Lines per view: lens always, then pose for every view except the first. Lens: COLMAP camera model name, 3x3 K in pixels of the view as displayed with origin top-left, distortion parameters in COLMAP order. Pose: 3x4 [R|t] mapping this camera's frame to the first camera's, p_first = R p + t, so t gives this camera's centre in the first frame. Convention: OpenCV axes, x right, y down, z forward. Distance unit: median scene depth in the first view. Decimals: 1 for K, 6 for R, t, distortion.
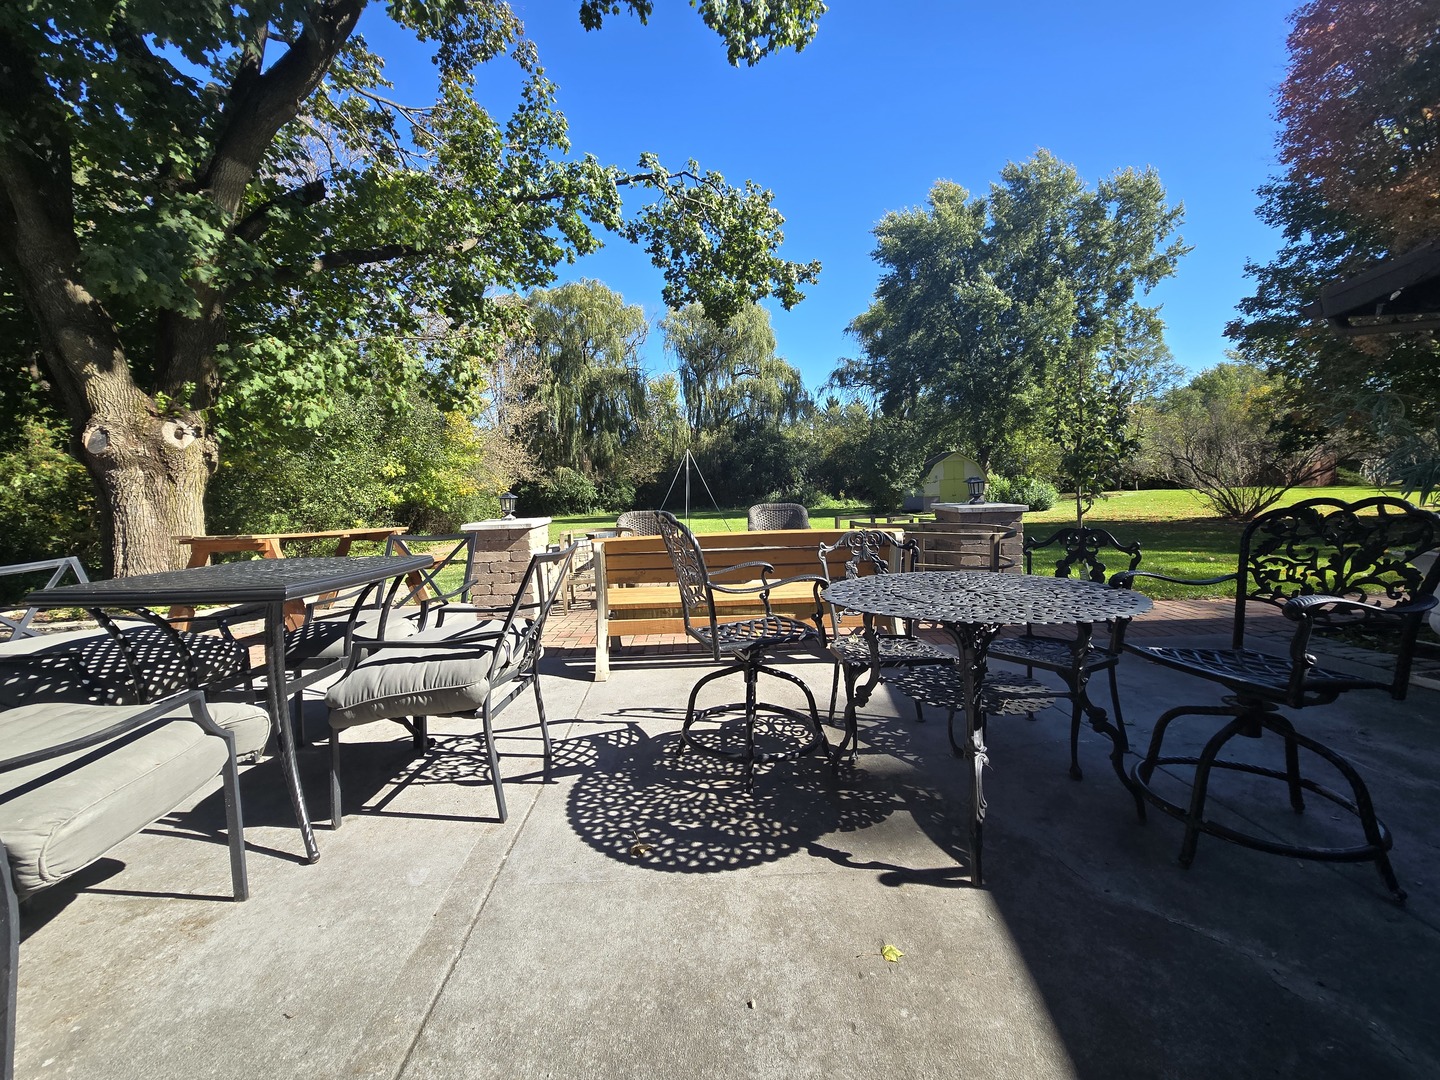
lens RADIAL K [[589.4, 0, 711.9], [0, 589.4, 502.3], [0, 0, 1]] dist [-0.006971, 0.000134]
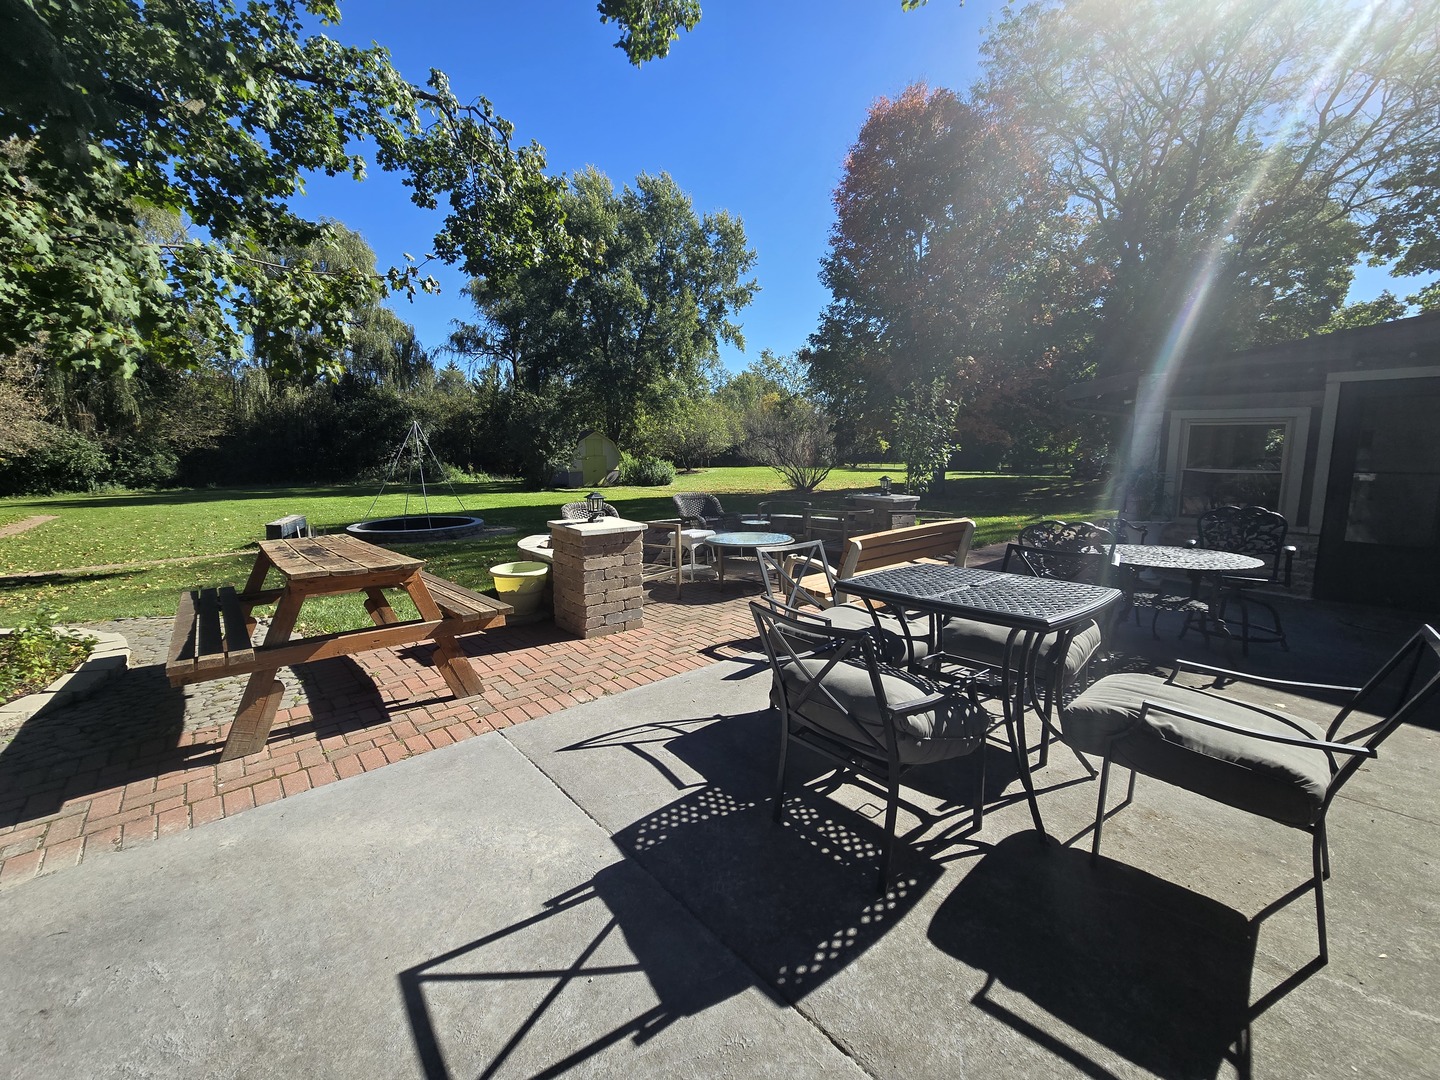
lens RADIAL K [[589.4, 0, 711.9], [0, 589.4, 502.3], [0, 0, 1]] dist [-0.006971, 0.000134]
pose [[0.770284, -0.024973, 0.637212, -0.116594], [-0.006579, 0.998869, 0.047099, -0.006608], [-0.637667, -0.040472, 0.769248, 0.025134]]
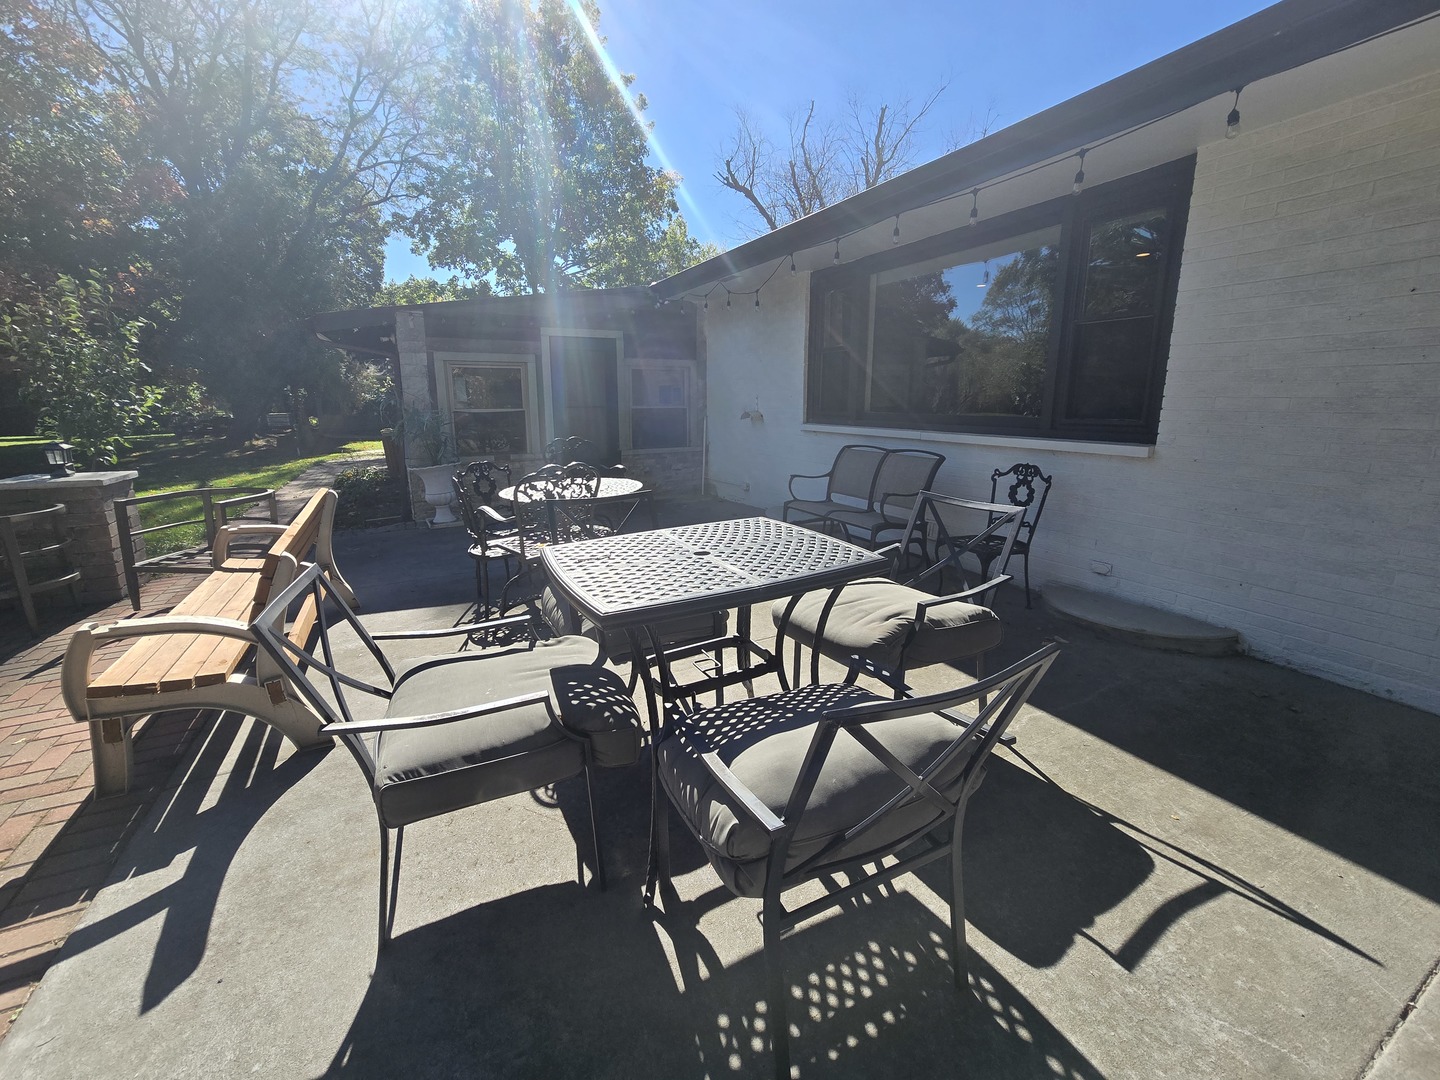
lens RADIAL K [[574.4, 0, 692.9], [0, 574.4, 519.6], [0, 0, 1]] dist [0.000434, 0.000093]
pose [[-0.430236, -0.152462, 0.889749, -0.092230], [0.054345, 0.979472, 0.194115, -0.006545], [-0.901079, 0.131868, -0.413118, 0.082917]]
